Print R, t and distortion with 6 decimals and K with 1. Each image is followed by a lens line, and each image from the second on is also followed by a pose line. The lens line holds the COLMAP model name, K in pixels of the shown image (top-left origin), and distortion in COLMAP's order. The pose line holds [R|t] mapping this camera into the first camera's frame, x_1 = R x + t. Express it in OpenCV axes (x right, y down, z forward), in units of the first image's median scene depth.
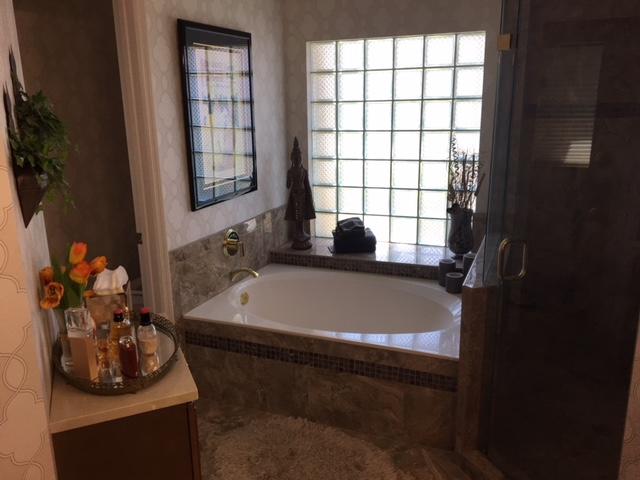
lens RADIAL K [[539.3, 0, 319.5], [0, 539.3, 240.3], [0, 0, 1]] dist [0.062460, -0.087208]
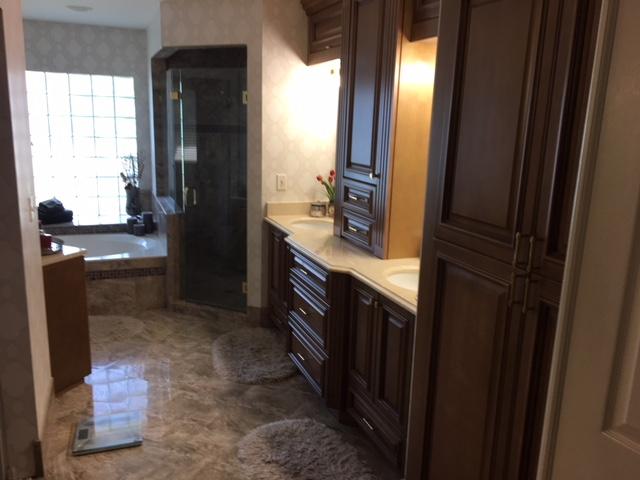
lens RADIAL K [[539.3, 0, 320.2], [0, 539.3, 240.5], [0, 0, 1]] dist [0.062460, -0.087208]
pose [[0.722920, -0.102995, 0.683212, -0.519305], [0.121136, 0.992405, 0.021429, 0.152536], [-0.680229, 0.067270, 0.729906, -0.617880]]
